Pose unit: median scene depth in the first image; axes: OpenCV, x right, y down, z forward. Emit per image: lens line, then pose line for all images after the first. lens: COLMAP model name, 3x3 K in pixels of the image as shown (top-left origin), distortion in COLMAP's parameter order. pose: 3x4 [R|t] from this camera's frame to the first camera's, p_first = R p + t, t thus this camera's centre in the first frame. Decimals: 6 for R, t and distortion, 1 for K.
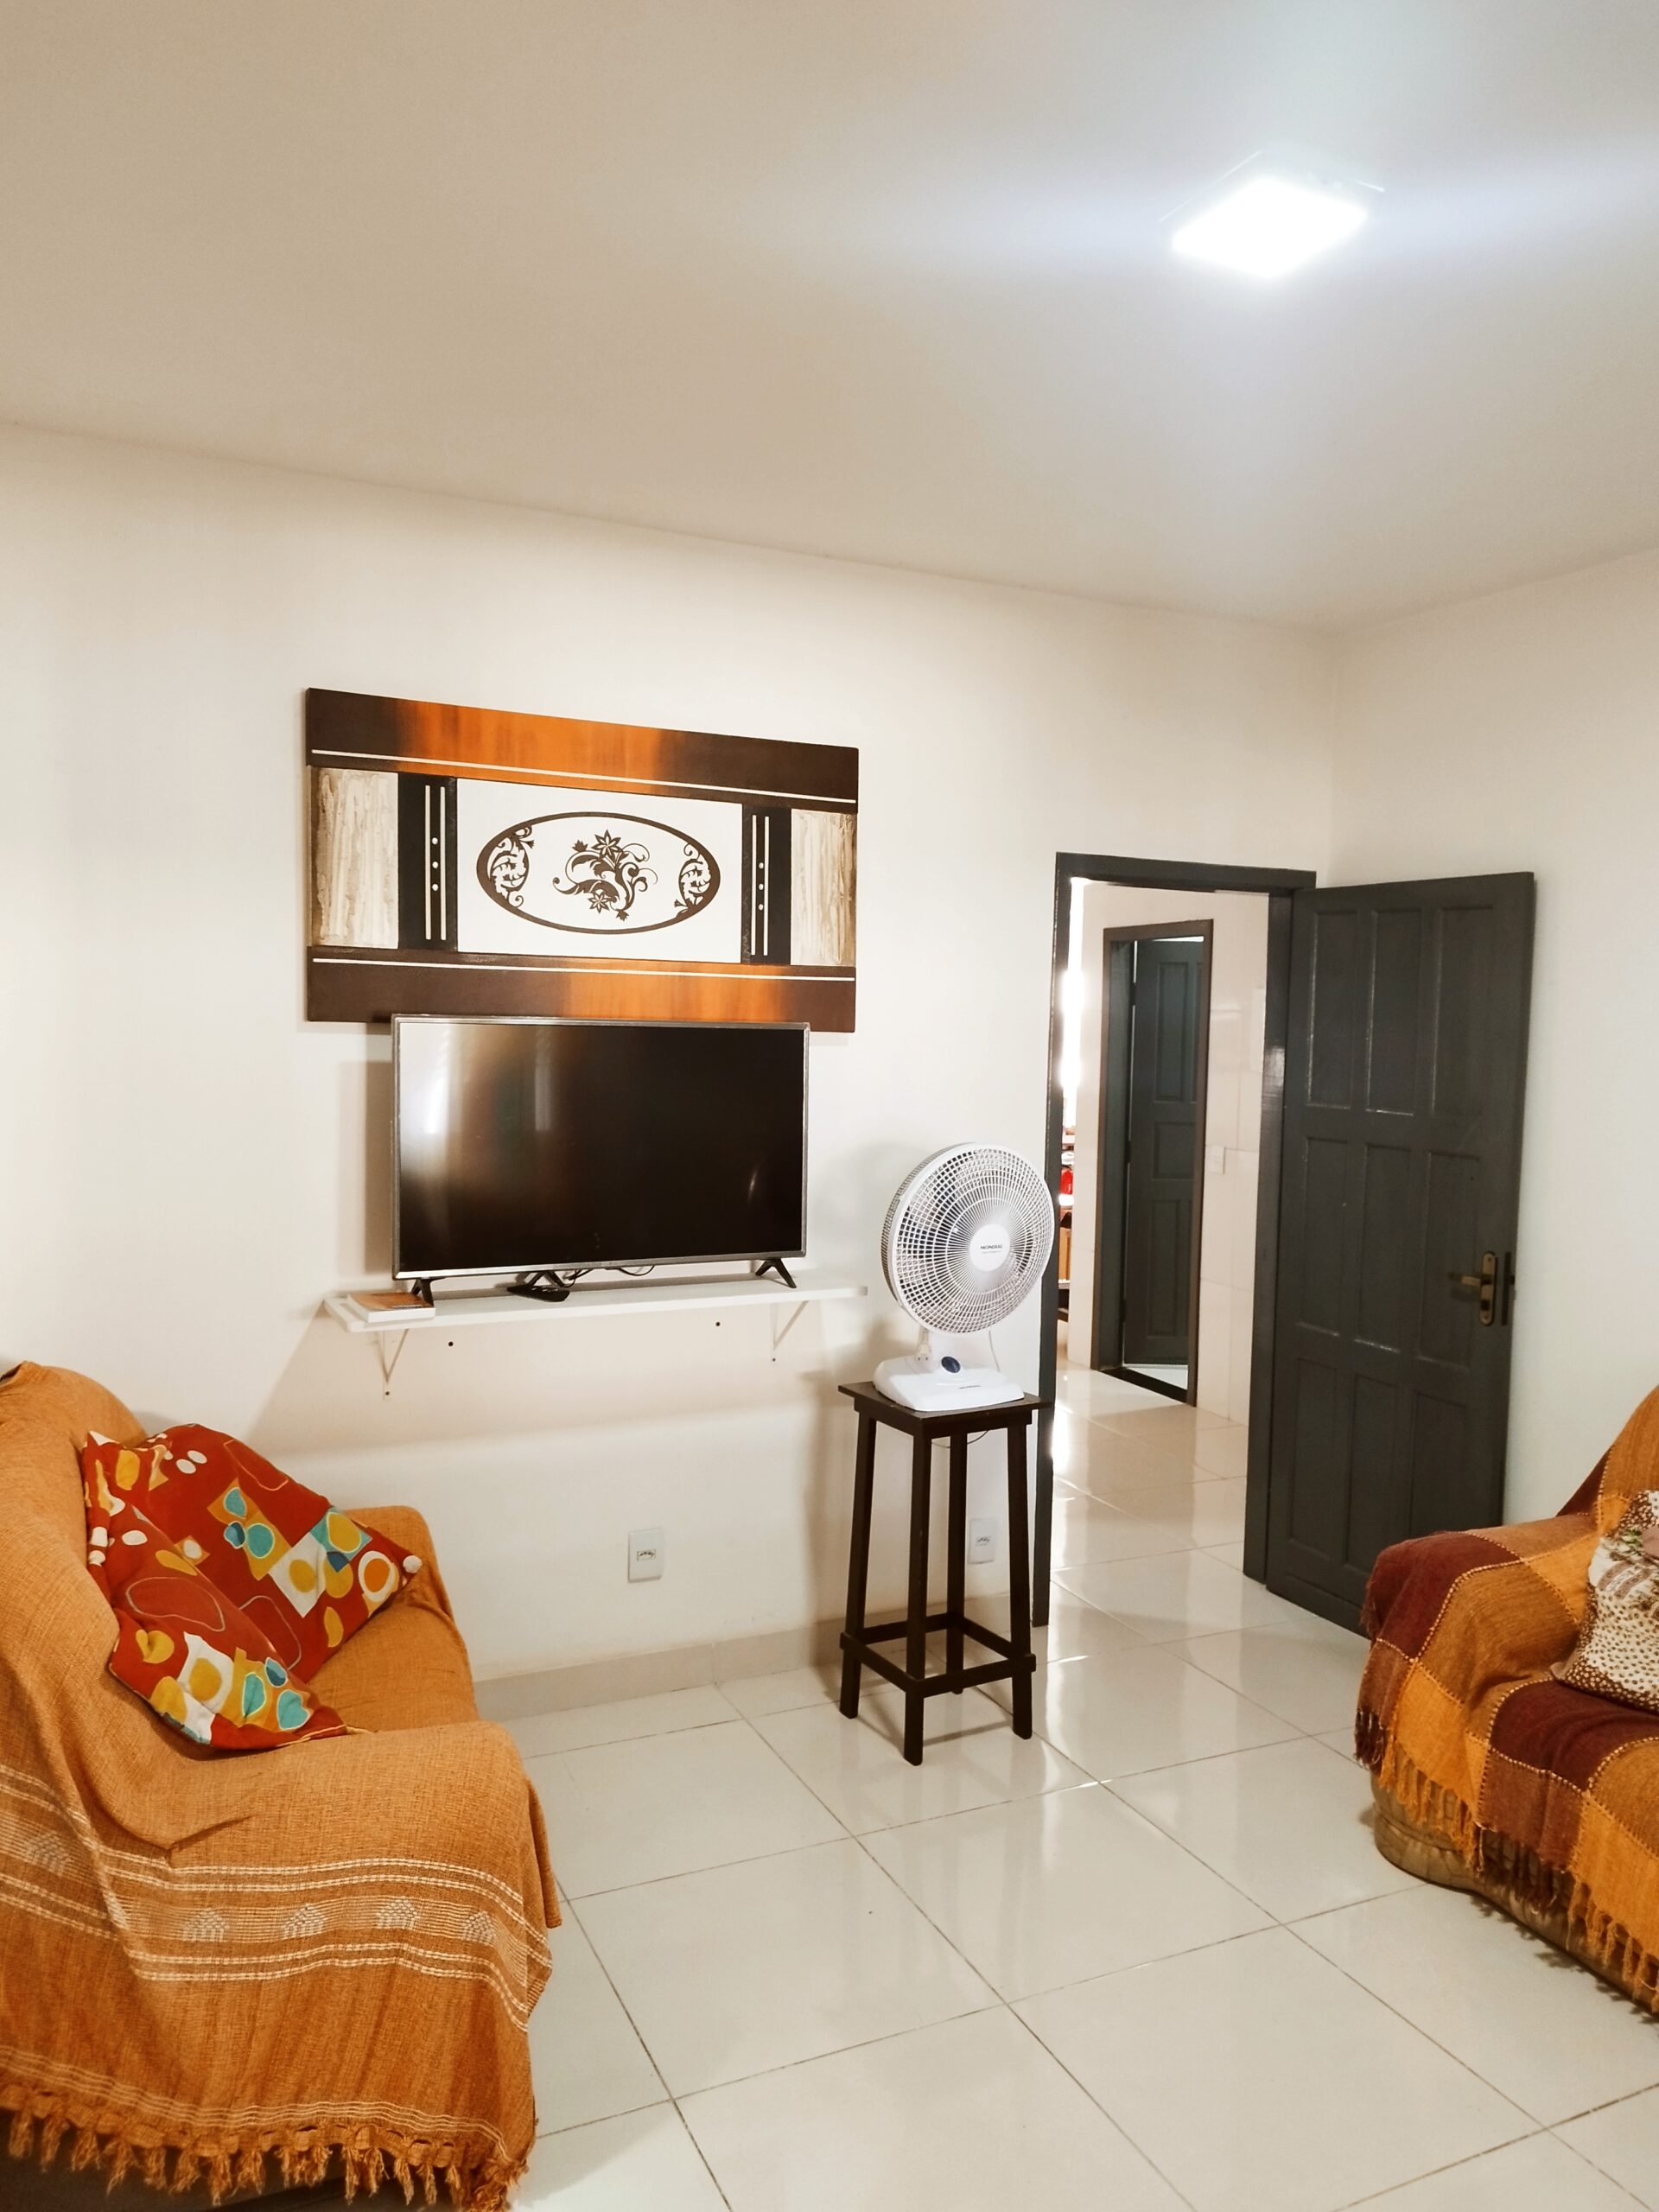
lens RADIAL K [[1592.5, 0, 842.3], [0, 1592.5, 1116.0], [0, 0, 1]] dist [0.031024, -0.035108]
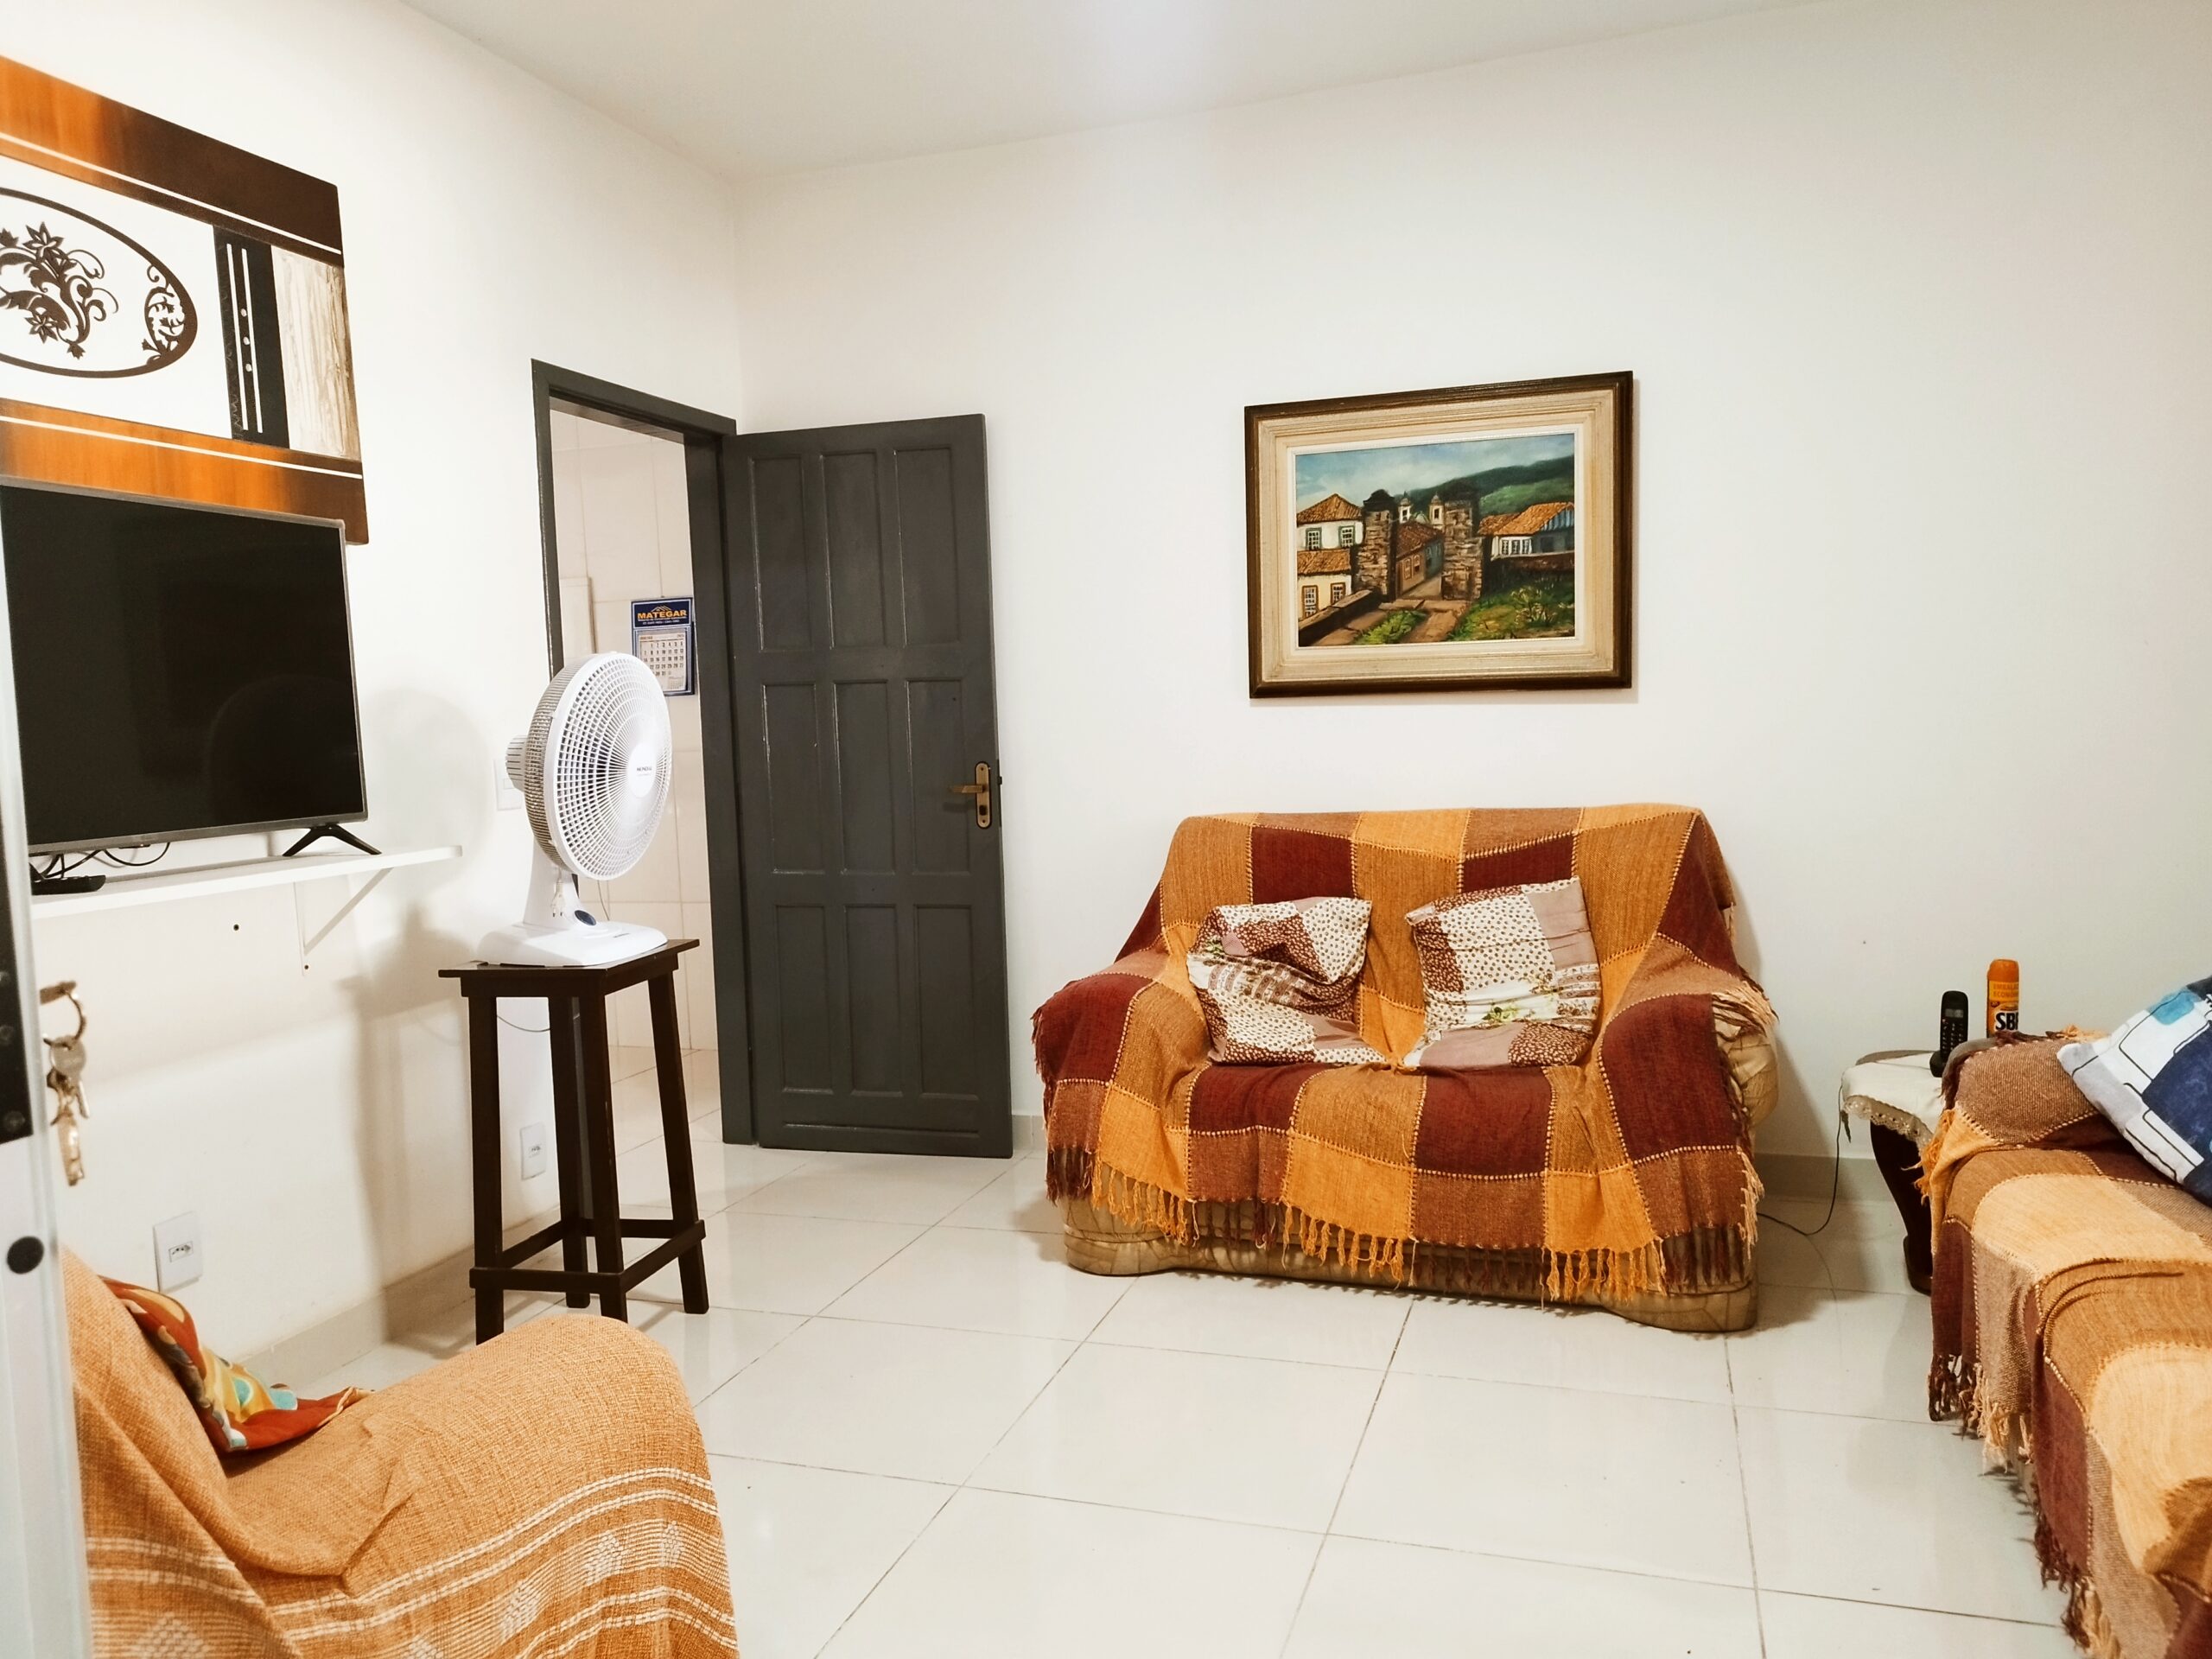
lens RADIAL K [[1592.5, 0, 1103.1], [0, 1592.5, 821.7], [0, 0, 1]] dist [0.031024, -0.035108]
pose [[0.691326, -0.099450, 0.715666, -0.349648], [0.098942, 0.994182, 0.042576, 0.094892], [-0.715737, 0.041376, 0.697143, 0.191398]]
